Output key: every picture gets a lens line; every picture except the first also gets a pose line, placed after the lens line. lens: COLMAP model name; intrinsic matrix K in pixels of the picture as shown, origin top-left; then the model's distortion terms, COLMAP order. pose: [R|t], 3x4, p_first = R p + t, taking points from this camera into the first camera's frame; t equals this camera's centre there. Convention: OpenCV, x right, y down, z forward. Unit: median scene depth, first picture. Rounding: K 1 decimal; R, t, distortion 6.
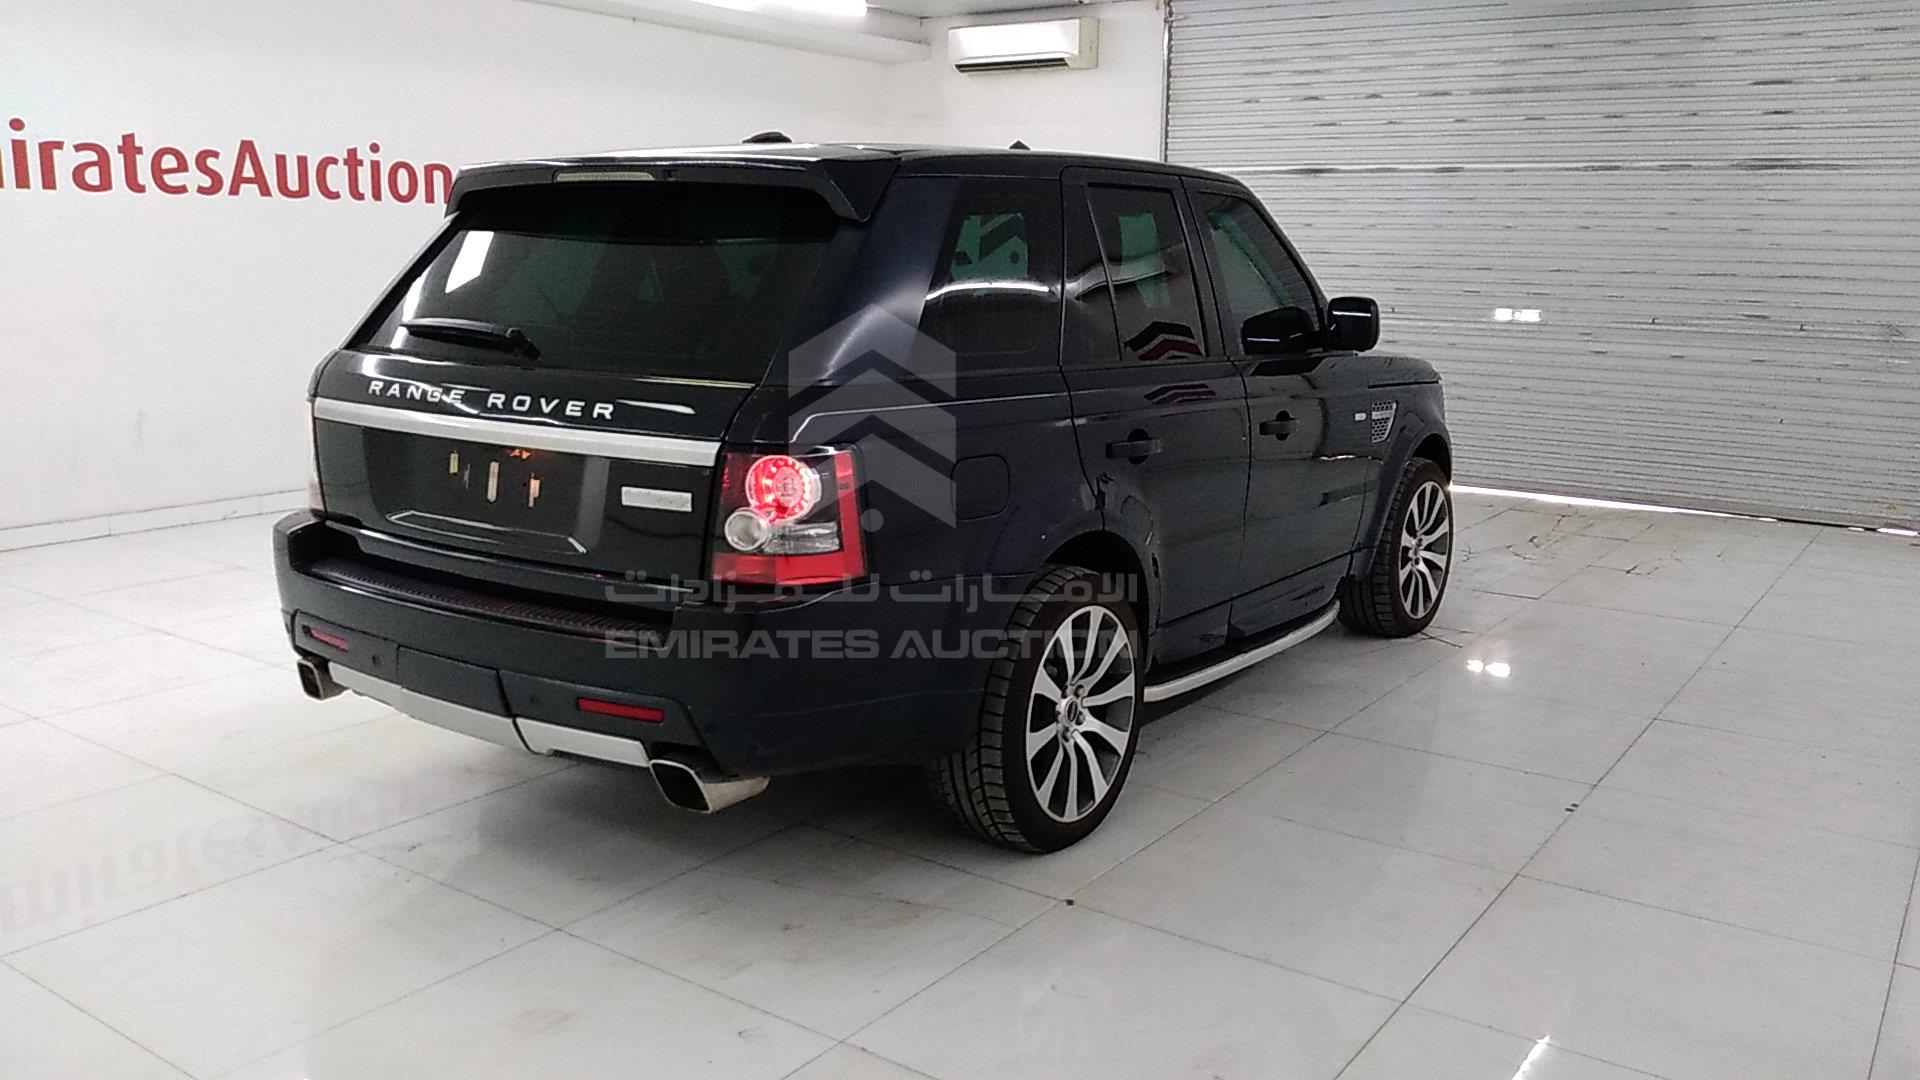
lens RADIAL K [[1545.2, 0, 971.4], [0, 1545.2, 545.6], [0, 0, 1]] dist [0.082820, -0.185845]
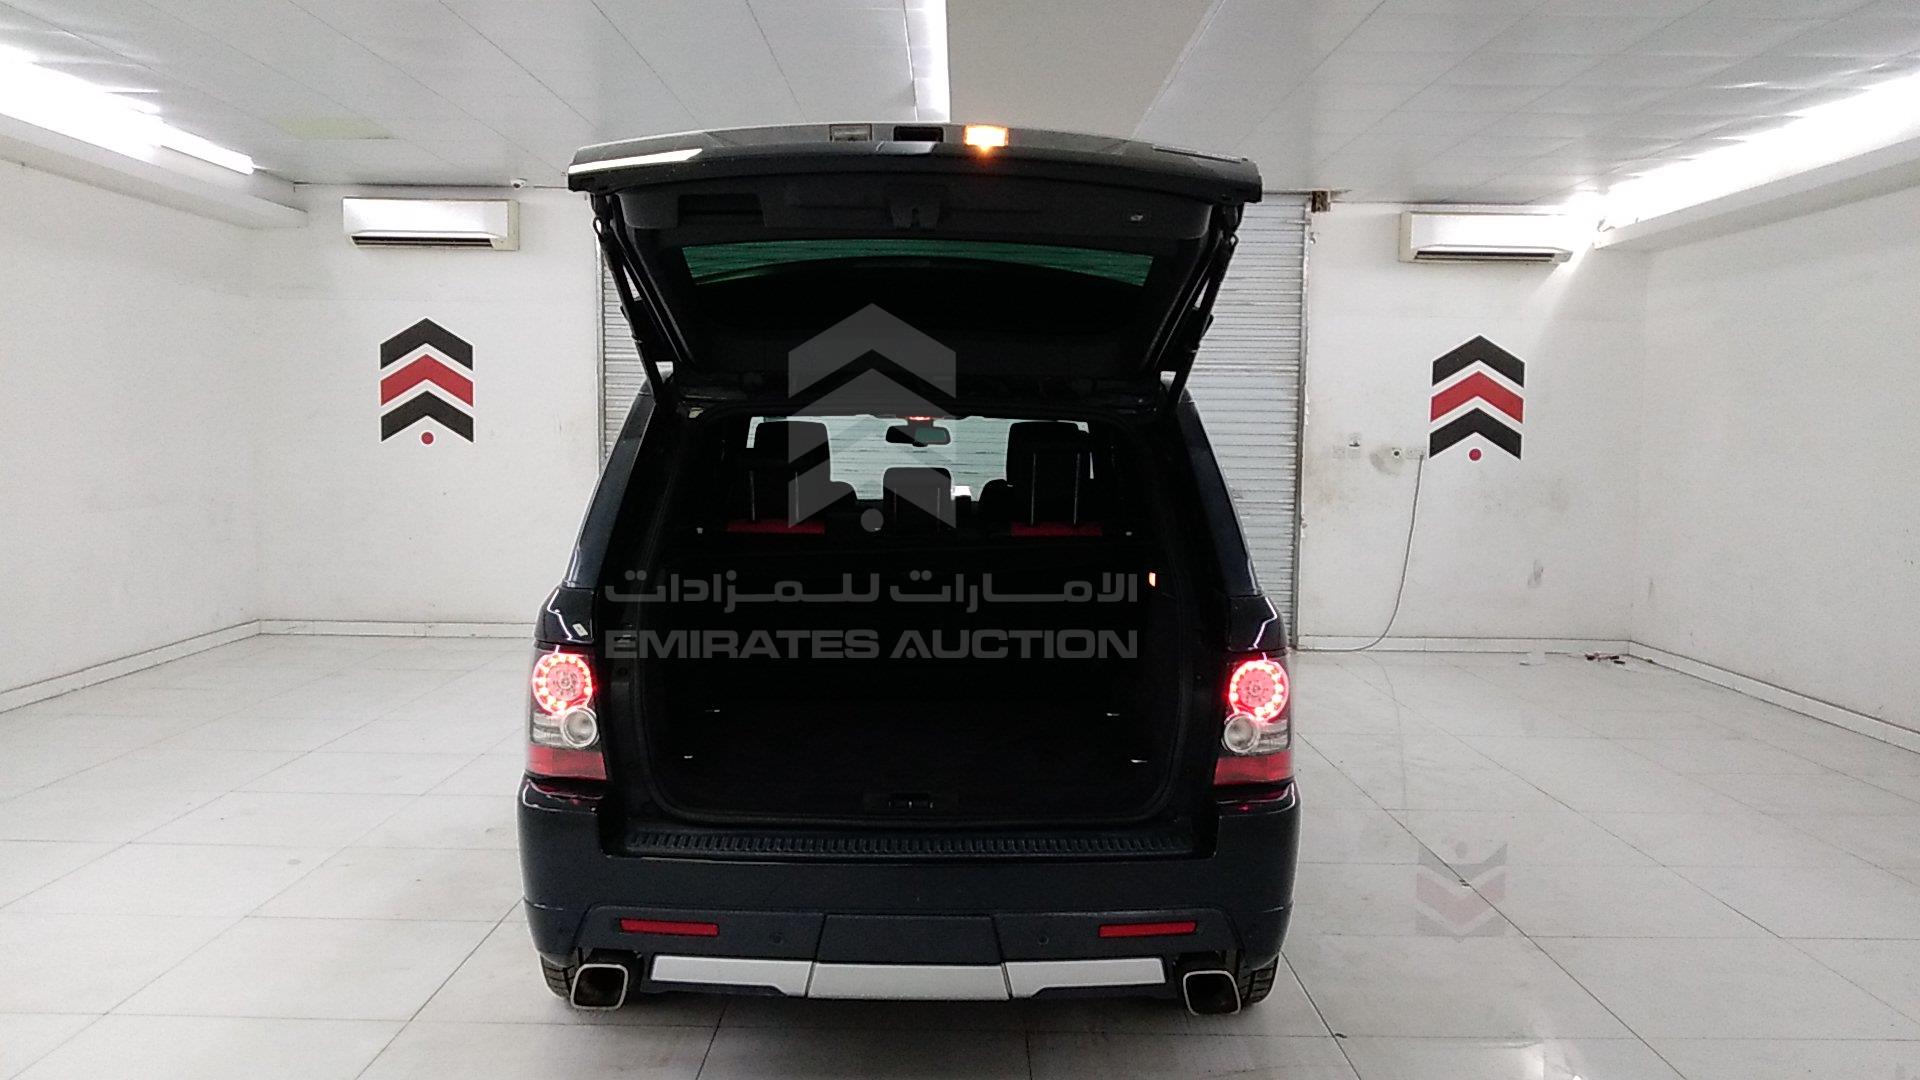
lens RADIAL K [[1545.2, 0, 971.4], [0, 1545.2, 545.6], [0, 0, 1]] dist [0.082820, -0.185845]
pose [[0.817751, -0.050767, 0.573329, -0.305861], [0.109928, 0.991542, -0.068993, -0.028824], [-0.564978, 0.119444, 0.816415, 0.074166]]
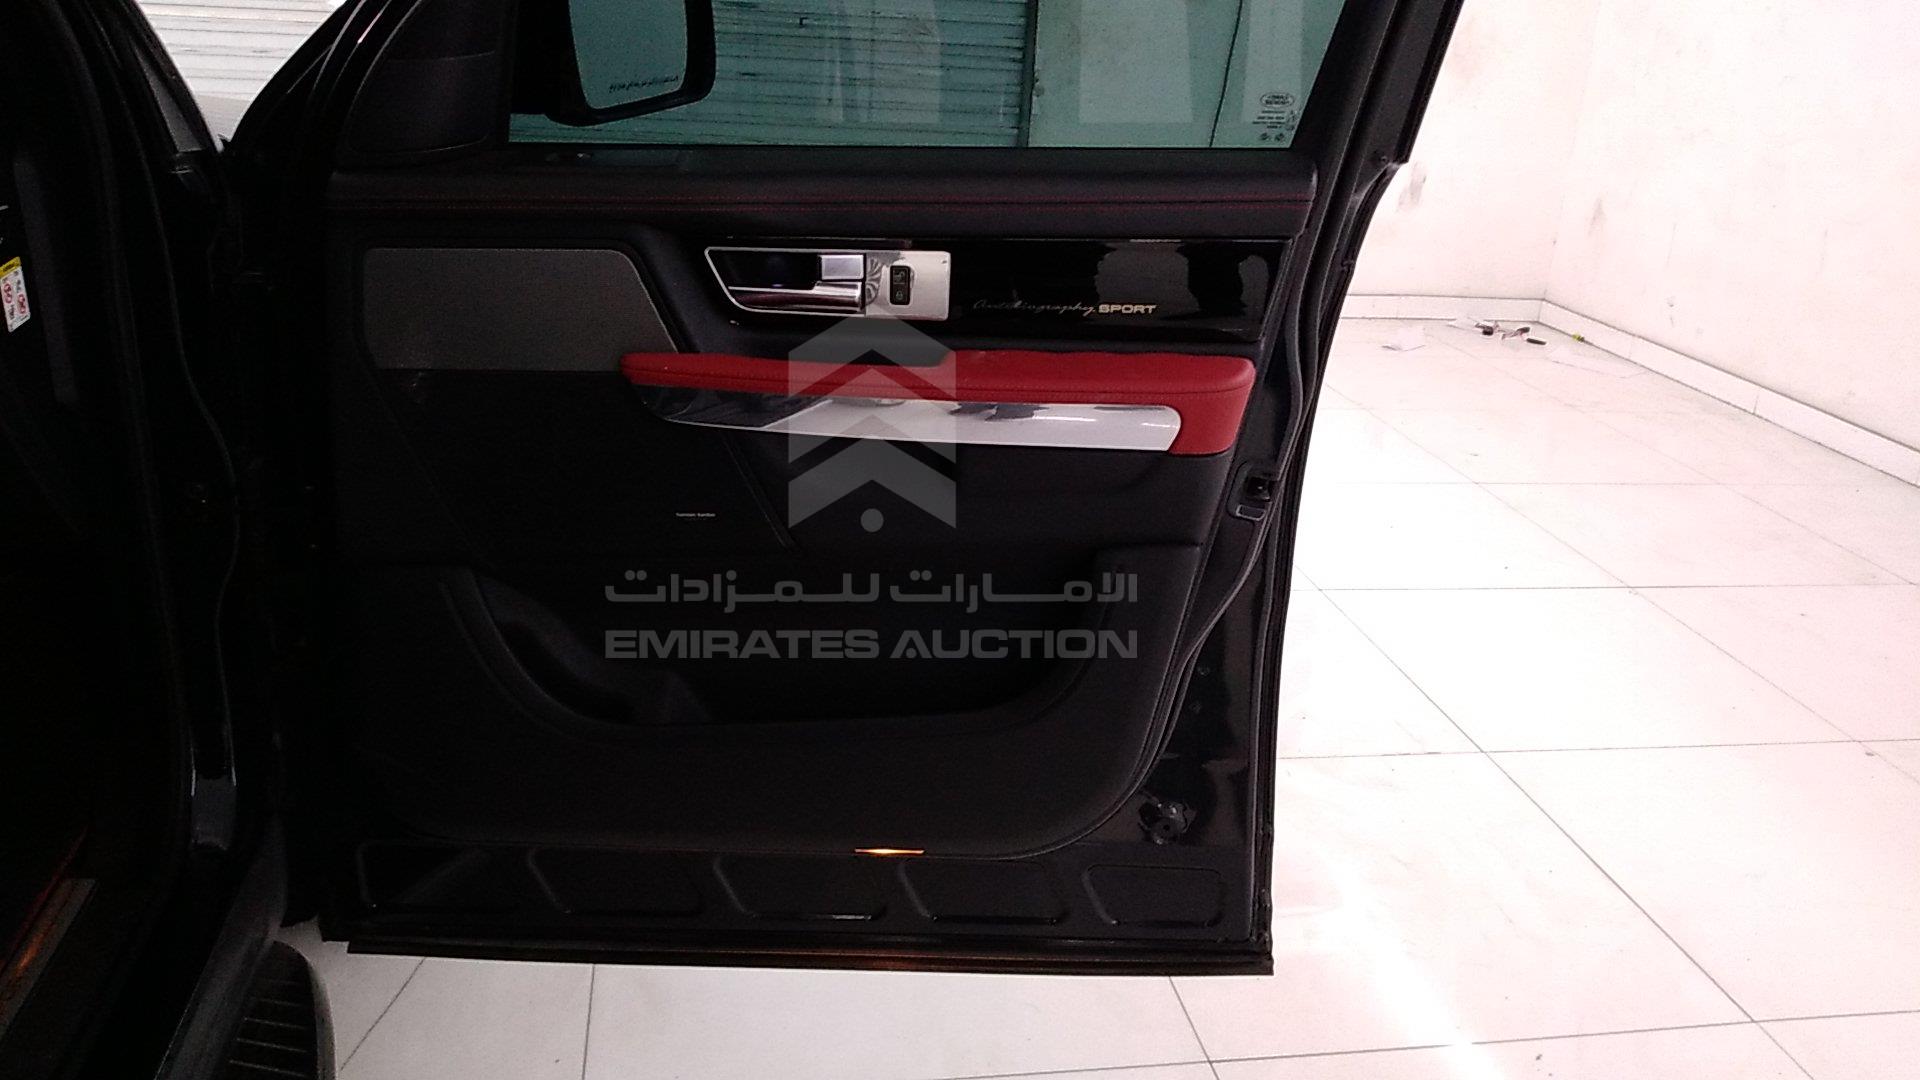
lens RADIAL K [[1530.8, 0, 957.5], [0, 1530.8, 553.7], [0, 0, 1]] dist [0.043481, -0.069510]
pose [[0.728353, -0.224153, 0.647501, 0.094545], [0.091625, 0.968352, 0.232160, -0.062745], [-0.679048, -0.109767, 0.725841, 0.427429]]
